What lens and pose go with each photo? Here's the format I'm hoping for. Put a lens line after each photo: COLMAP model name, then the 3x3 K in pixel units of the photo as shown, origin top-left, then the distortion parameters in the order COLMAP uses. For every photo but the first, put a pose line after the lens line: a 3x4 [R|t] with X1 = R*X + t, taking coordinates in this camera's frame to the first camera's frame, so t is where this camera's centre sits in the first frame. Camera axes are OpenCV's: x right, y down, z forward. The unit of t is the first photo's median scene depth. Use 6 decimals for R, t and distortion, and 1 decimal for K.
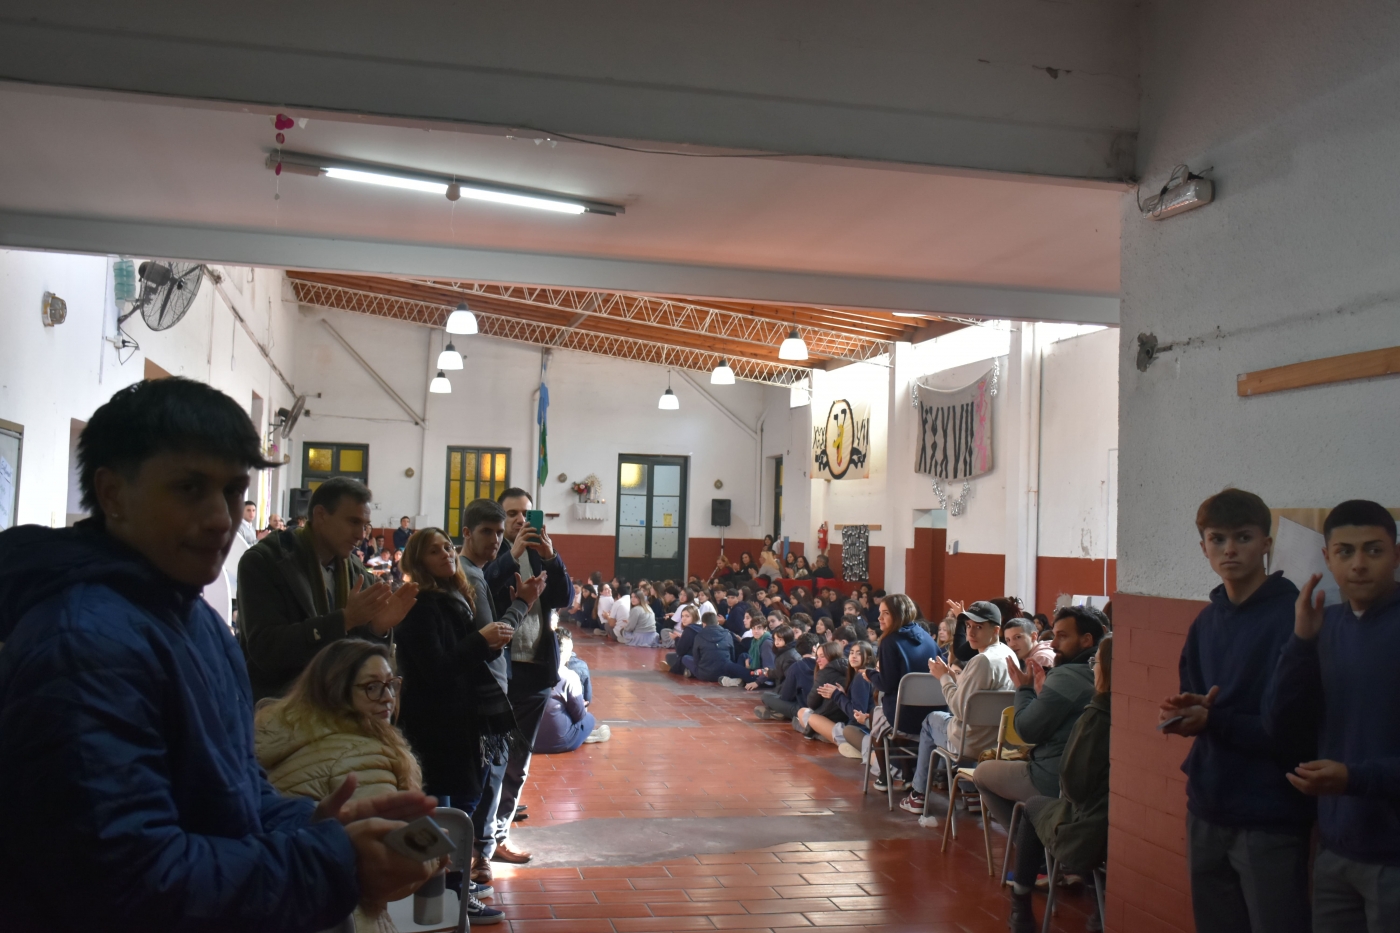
lens RADIAL K [[1397.6, 0, 700.0], [0, 1397.6, 466.5], [0, 0, 1]] dist [-0.002292, 0.002196]
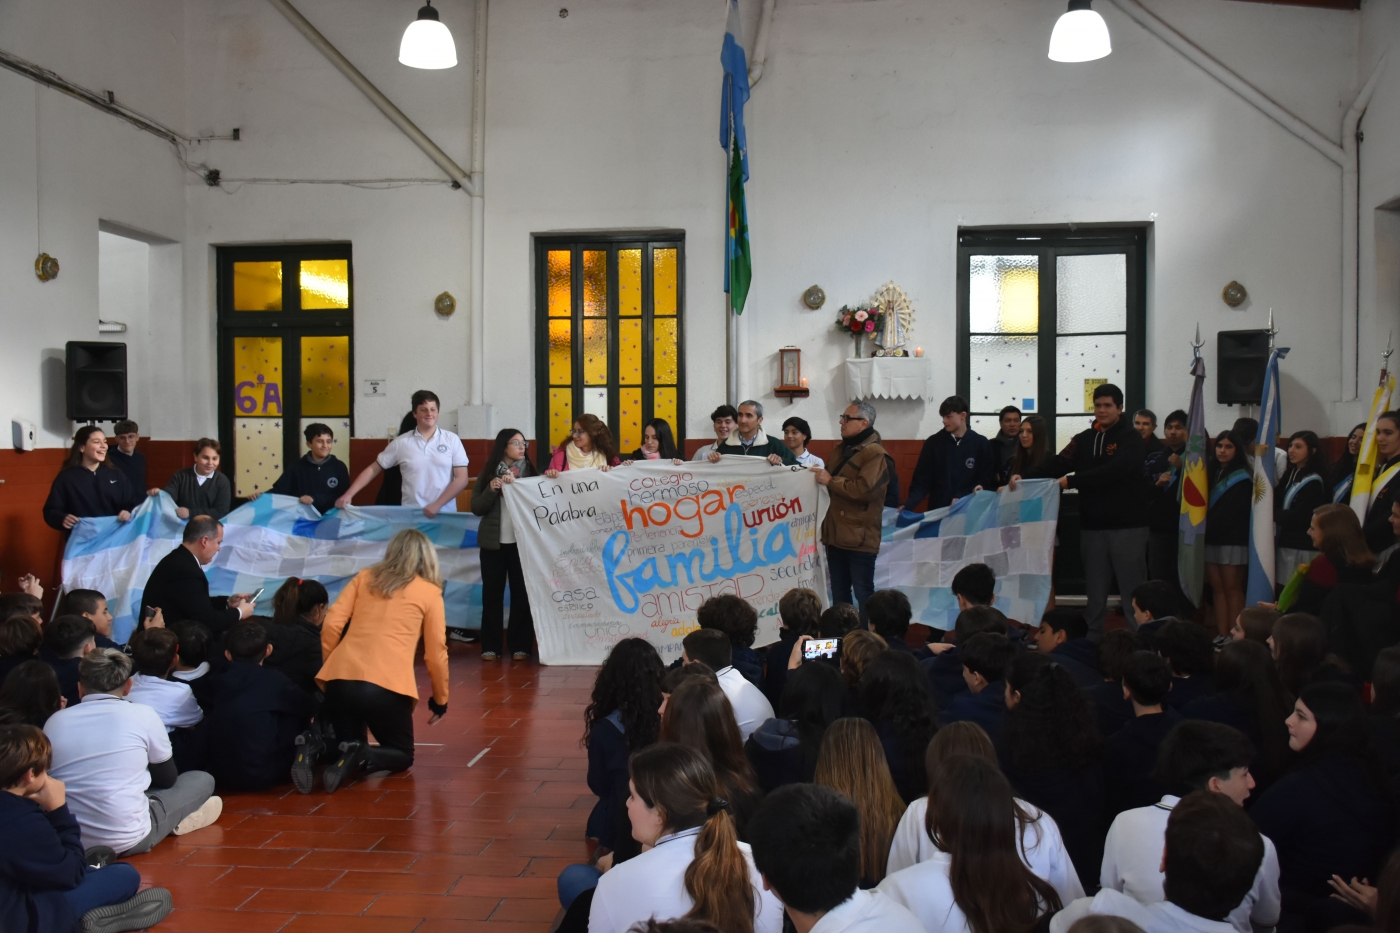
lens RADIAL K [[1397.6, 0, 700.0], [0, 1397.6, 466.5], [0, 0, 1]] dist [-0.002292, 0.002196]
pose [[0.940922, -0.028032, -0.337462, 0.003504], [0.044128, 0.998220, 0.040119, 0.038530], [0.335737, -0.052640, 0.940484, 0.614440]]
